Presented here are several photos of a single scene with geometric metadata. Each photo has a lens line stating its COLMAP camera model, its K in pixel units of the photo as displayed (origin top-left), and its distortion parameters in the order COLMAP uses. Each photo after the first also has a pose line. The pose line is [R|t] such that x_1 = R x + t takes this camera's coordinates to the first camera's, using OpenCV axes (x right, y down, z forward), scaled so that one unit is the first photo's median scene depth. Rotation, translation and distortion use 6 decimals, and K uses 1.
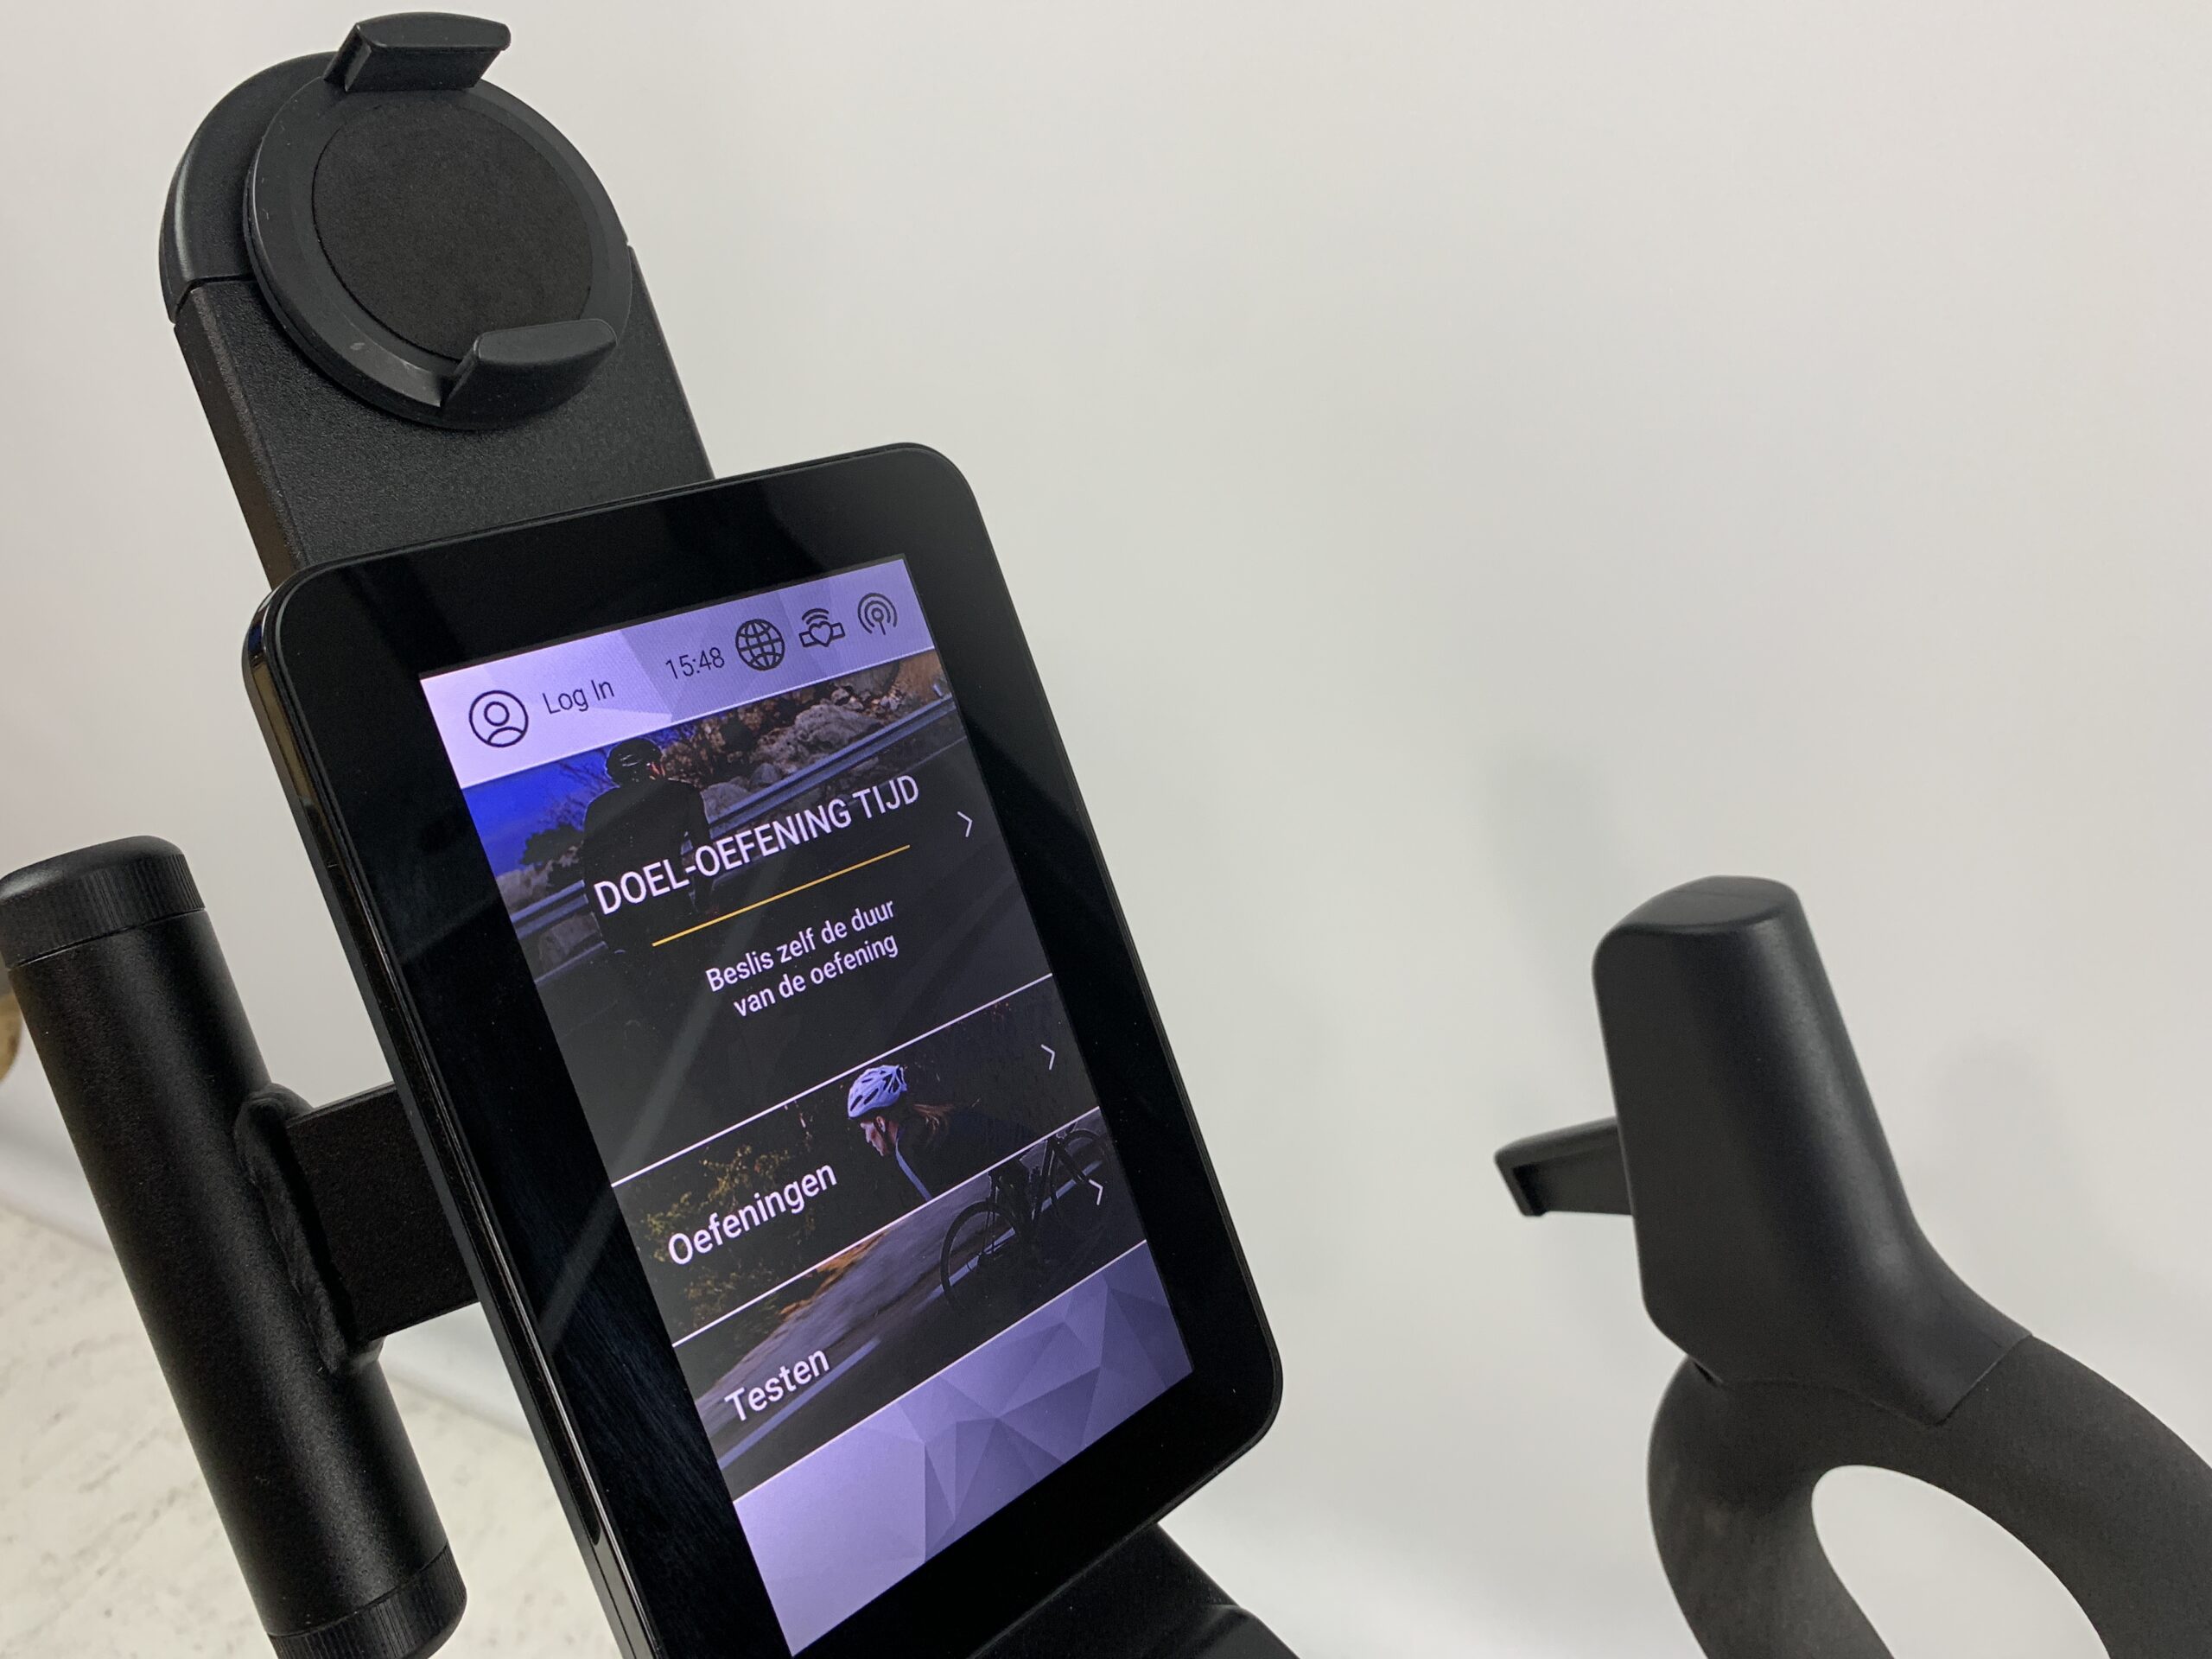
lens RADIAL K [[1726.0, 0, 1094.0], [0, 1726.0, 834.4], [0, 0, 1]] dist [0.005481, -0.011664]
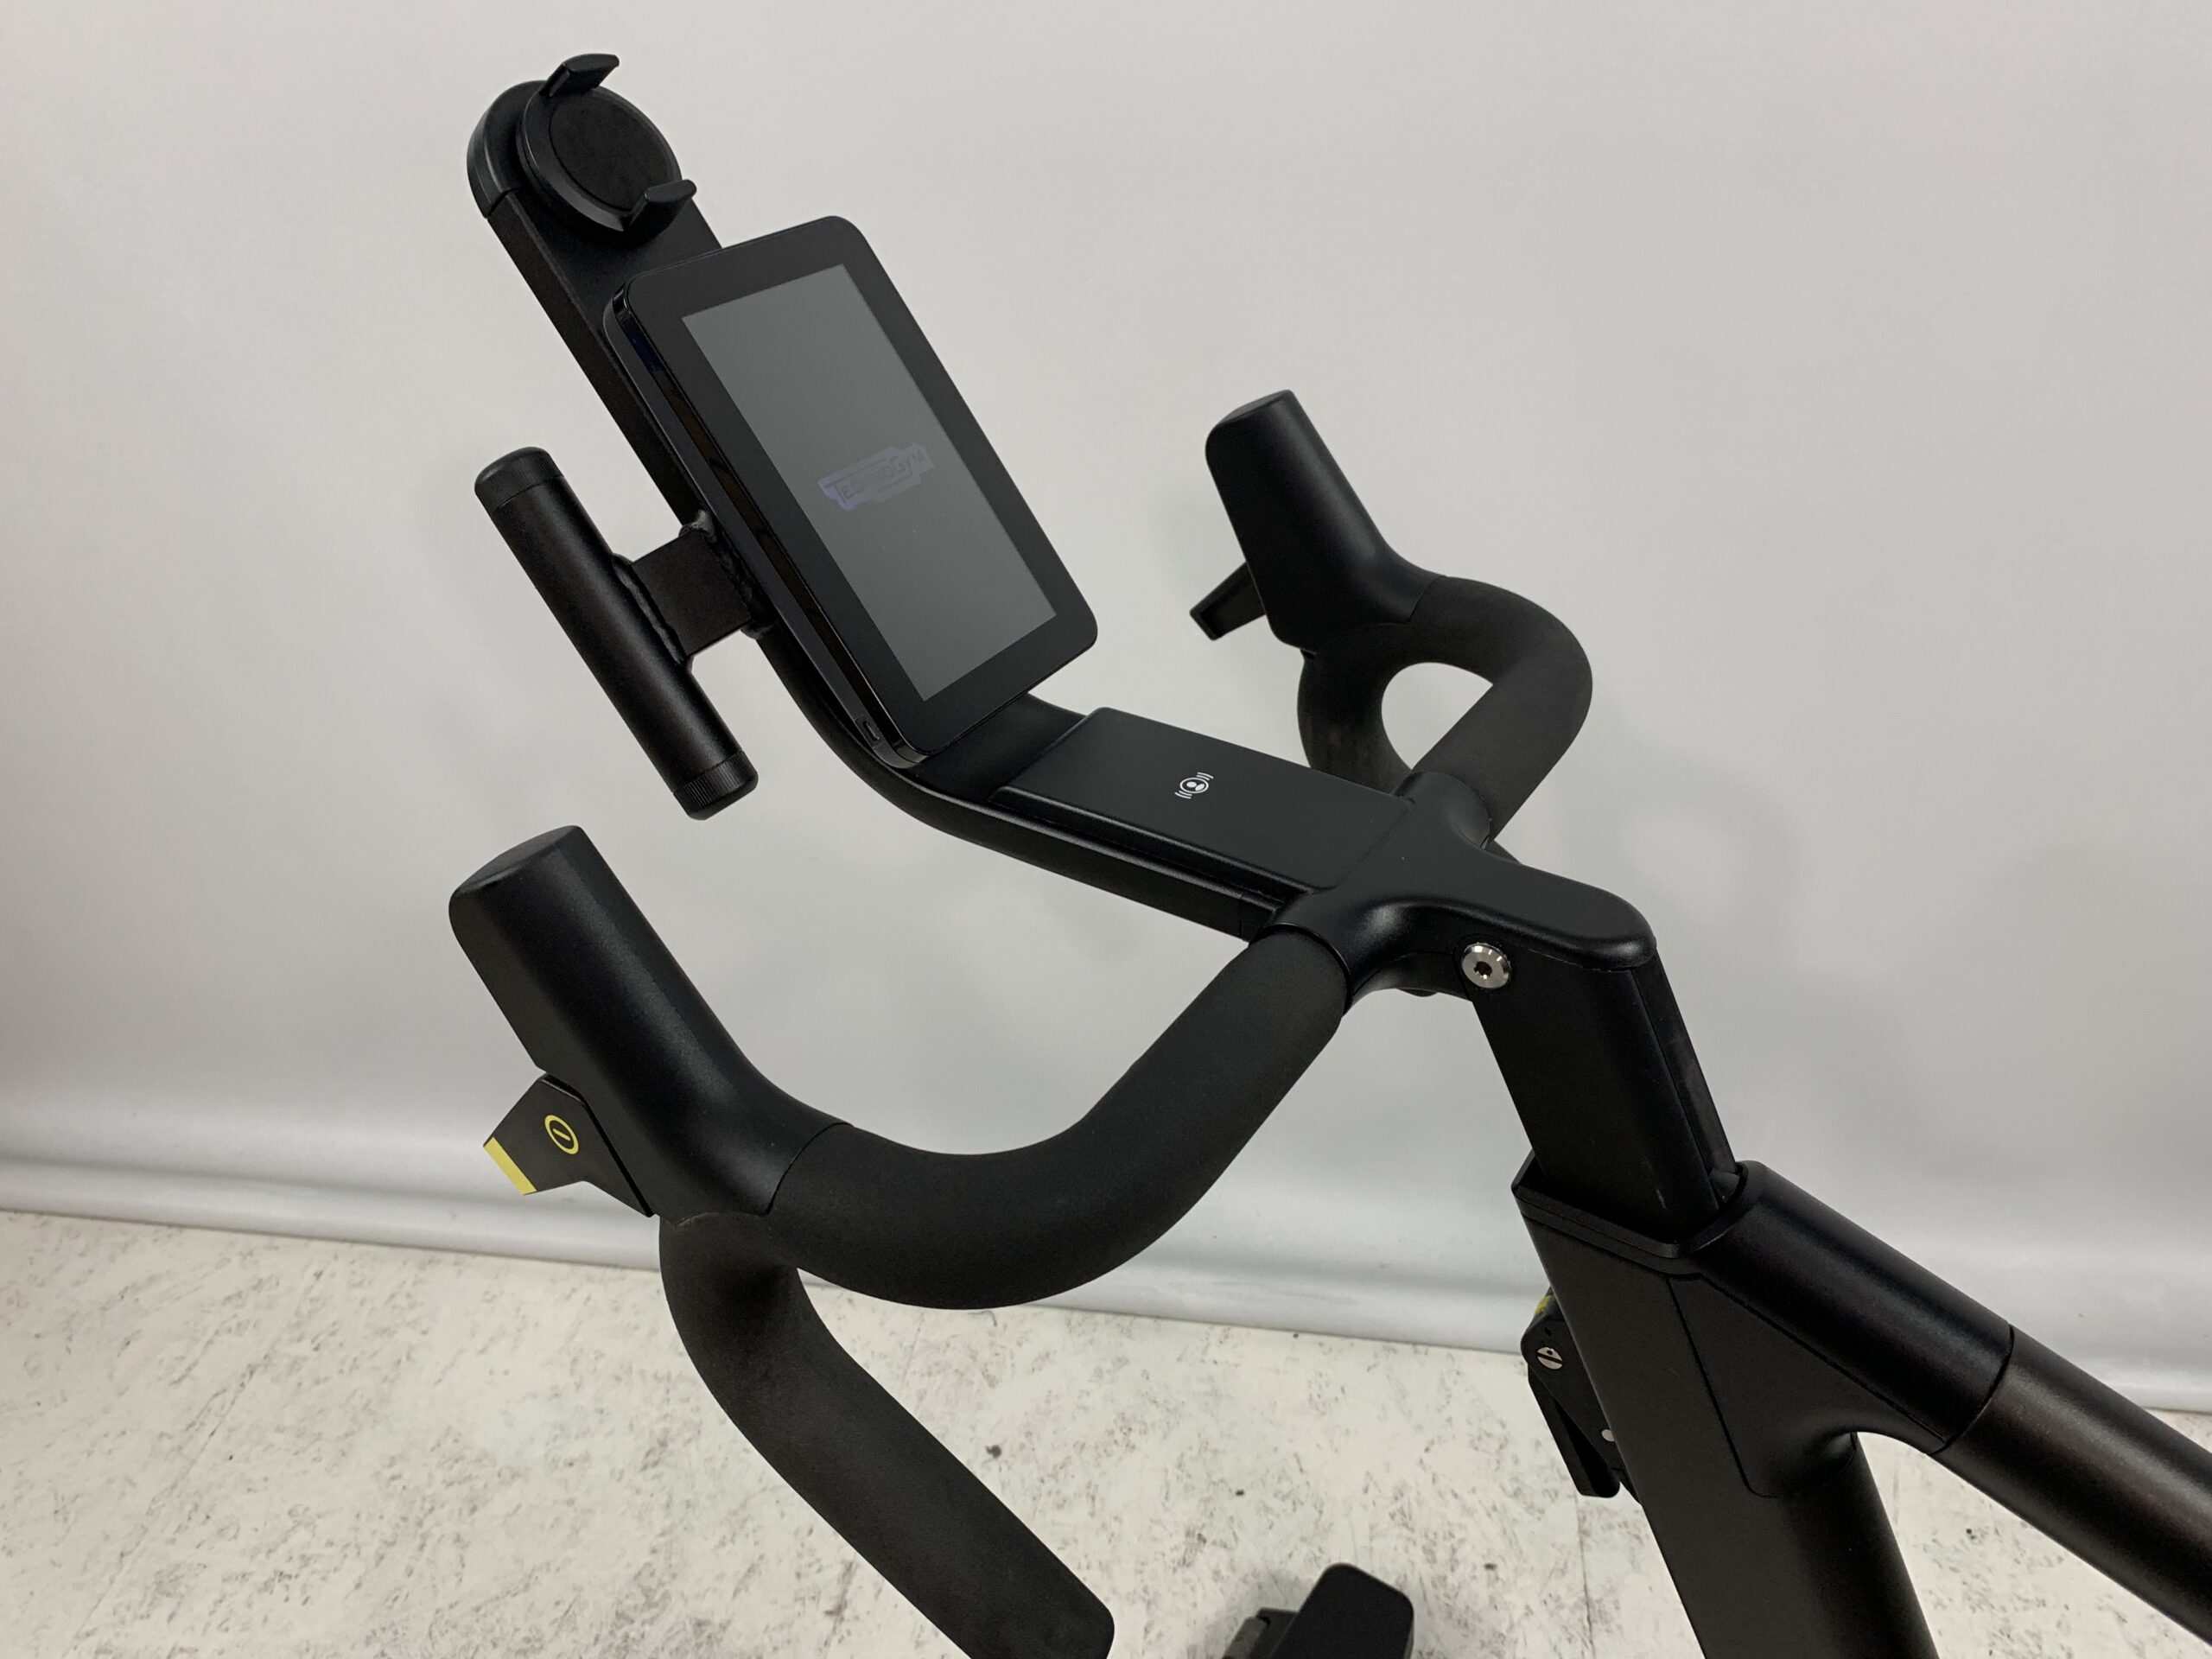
lens RADIAL K [[1726.0, 0, 1098.1], [0, 1726.0, 822.0], [0, 0, 1]] dist [0.005481, -0.011664]
pose [[0.961650, -0.228567, 0.151611, -0.301395], [0.228503, 0.973375, 0.018080, 0.583865], [-0.151707, 0.017256, 0.988275, -1.256644]]
